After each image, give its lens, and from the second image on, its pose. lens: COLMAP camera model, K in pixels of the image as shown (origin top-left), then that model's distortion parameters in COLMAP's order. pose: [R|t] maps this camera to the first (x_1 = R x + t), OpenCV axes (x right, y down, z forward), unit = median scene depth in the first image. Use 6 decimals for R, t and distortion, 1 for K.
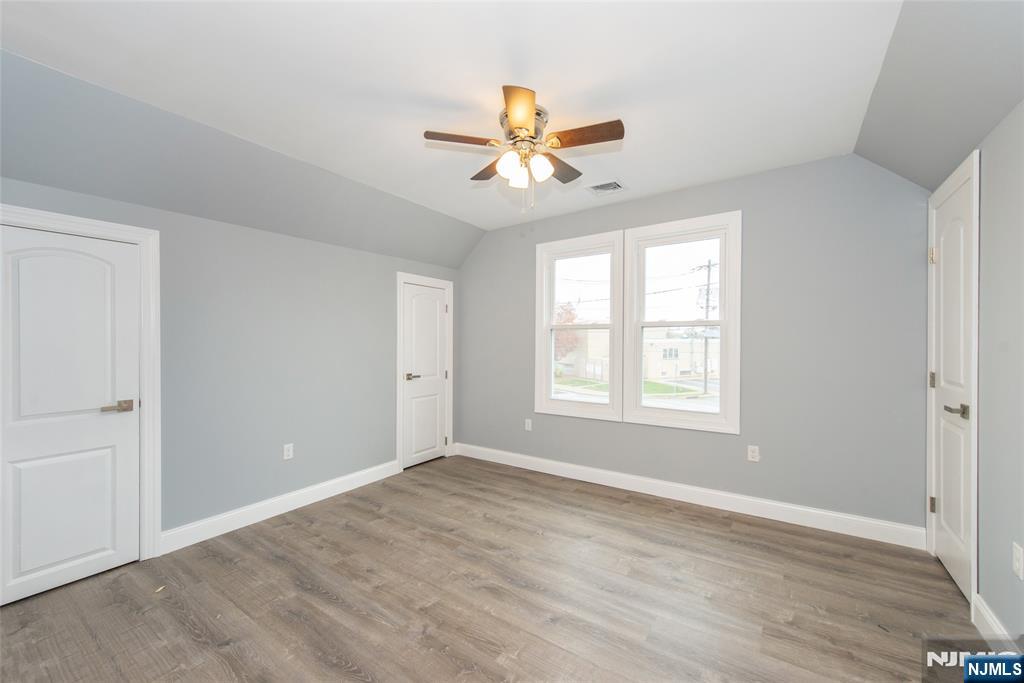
lens RADIAL K [[391.7, 0, 513.9], [0, 391.7, 344.8], [0, 0, 1]] dist [0.004605, -0.001428]
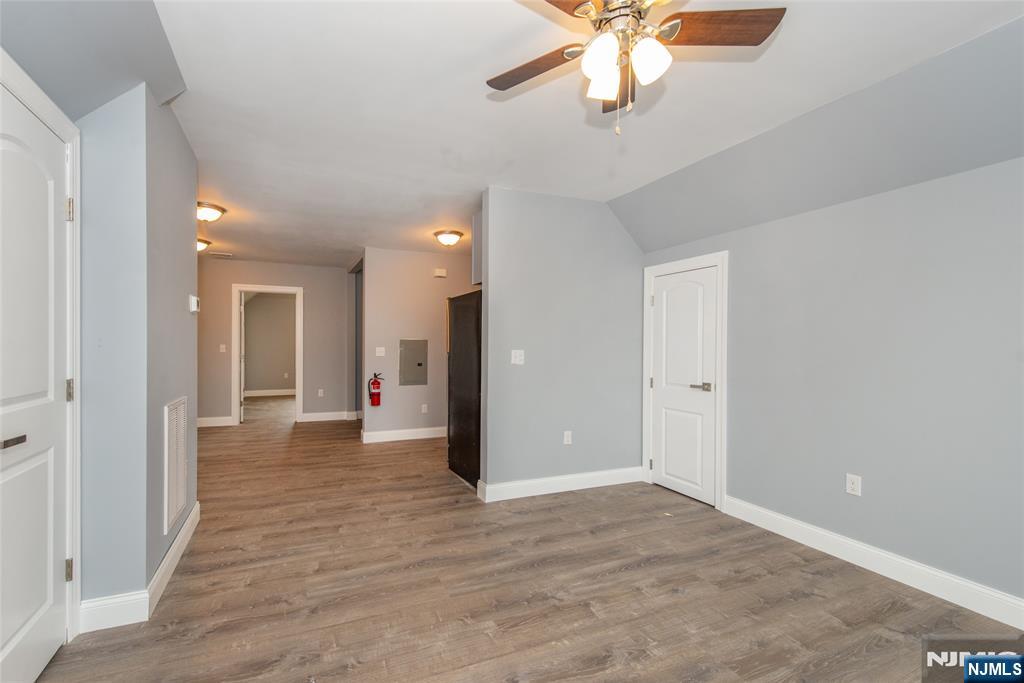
lens RADIAL K [[406.4, 0, 458.6], [0, 406.4, 339.9], [0, 0, 1]] dist [0.010852, -0.002284]
pose [[-0.534274, -0.010682, -0.845244, 0.535542], [-0.022087, 0.999755, 0.001327, 0.012260], [0.845023, 0.019377, -0.534379, 0.833366]]
